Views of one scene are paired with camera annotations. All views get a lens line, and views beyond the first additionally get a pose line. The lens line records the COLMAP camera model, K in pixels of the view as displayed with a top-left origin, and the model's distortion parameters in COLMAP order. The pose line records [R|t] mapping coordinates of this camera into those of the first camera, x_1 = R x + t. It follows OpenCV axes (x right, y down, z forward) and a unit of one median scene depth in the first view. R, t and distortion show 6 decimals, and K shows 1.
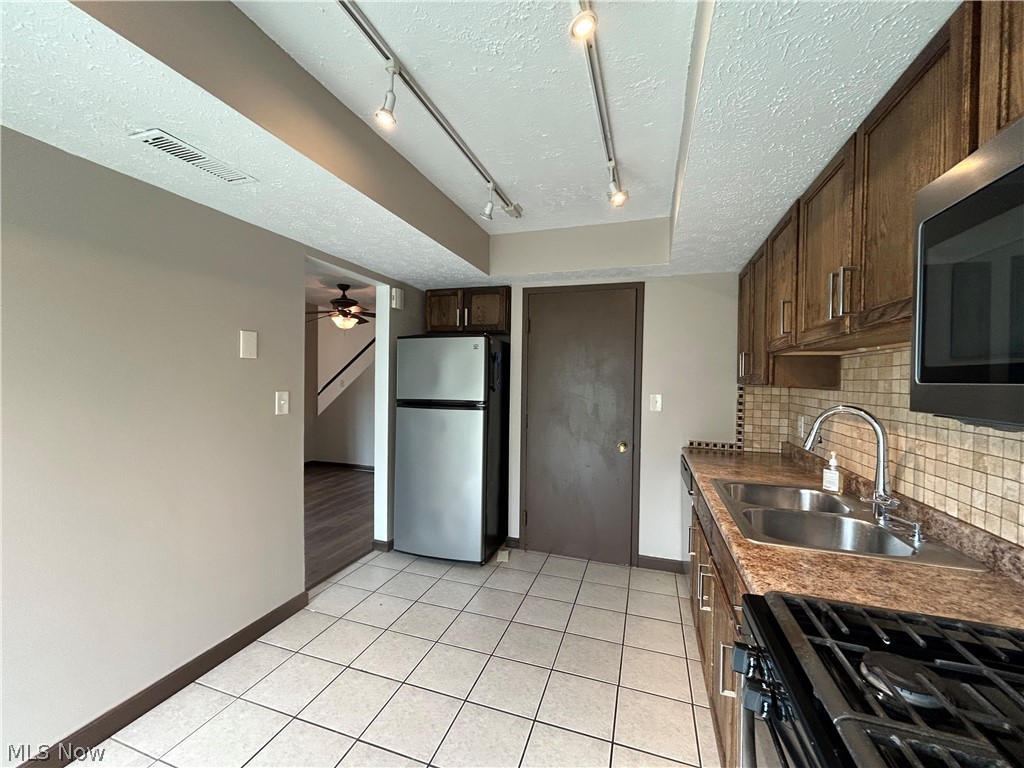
lens RADIAL K [[413.4, 0, 511.1], [0, 413.4, 383.6], [0, 0, 1]] dist [-0.000772, 0.001622]
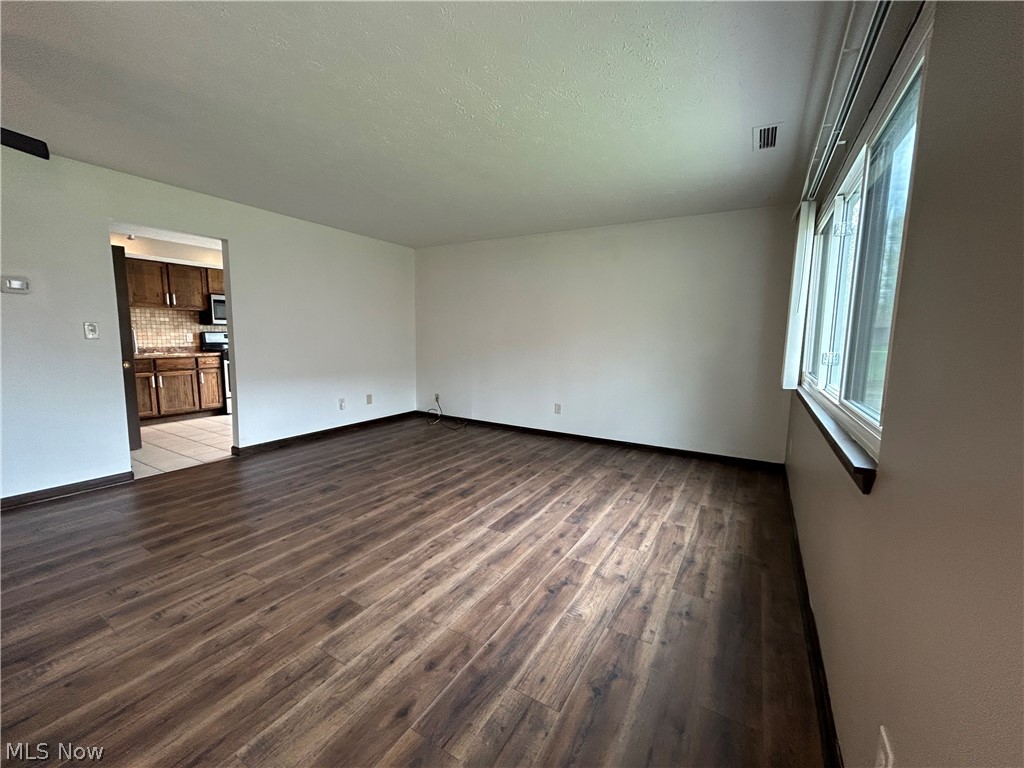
lens RADIAL K [[413.4, 0, 516.3], [0, 413.4, 385.0], [0, 0, 1]] dist [-0.000772, 0.001622]
pose [[-0.977310, -0.058316, 0.203626, -2.188271], [-0.030042, 0.989798, 0.139275, -0.014644], [-0.209670, 0.129997, -0.969092, 2.638102]]
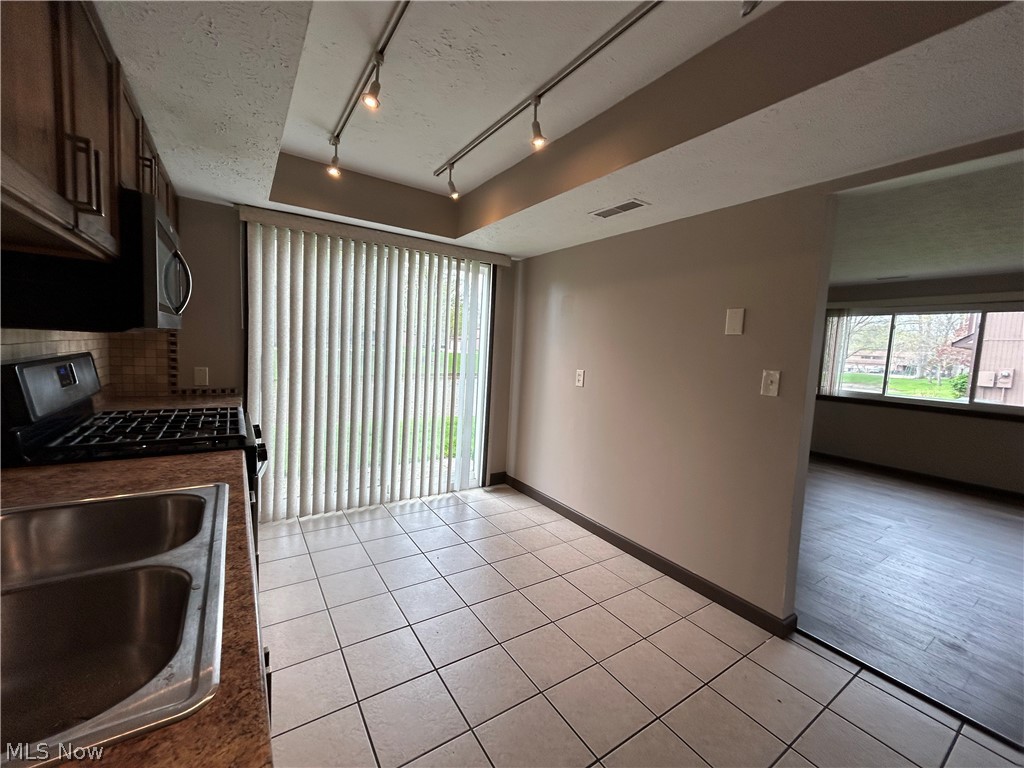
lens RADIAL K [[413.4, 0, 511.3], [0, 413.4, 383.4], [0, 0, 1]] dist [-0.000772, 0.001622]
pose [[-0.614578, 0.018110, -0.788648, 0.505967], [-0.074385, 0.993952, 0.080791, 0.018494], [0.785341, 0.108316, -0.609514, 1.141247]]
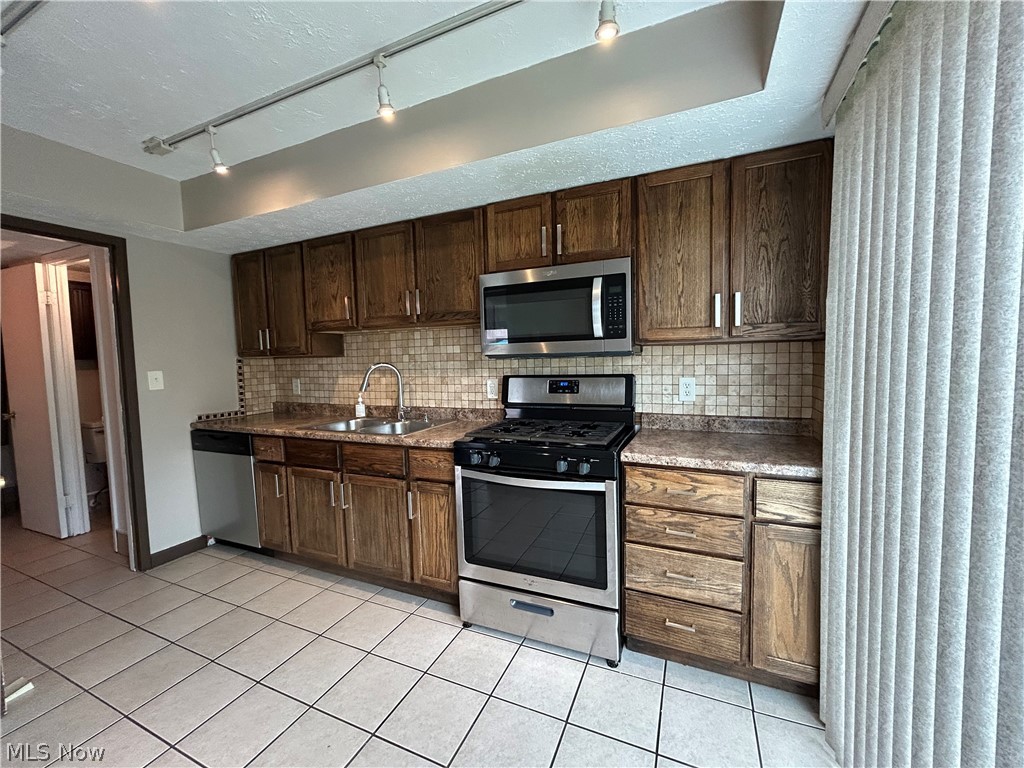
lens RADIAL K [[413.4, 0, 511.2], [0, 413.4, 384.0], [0, 0, 1]] dist [-0.000772, 0.001622]
pose [[0.102690, -0.085038, 0.991072, -0.630563], [0.039175, 0.995912, 0.081395, 0.015486], [-0.993942, 0.030467, 0.105602, 0.188617]]
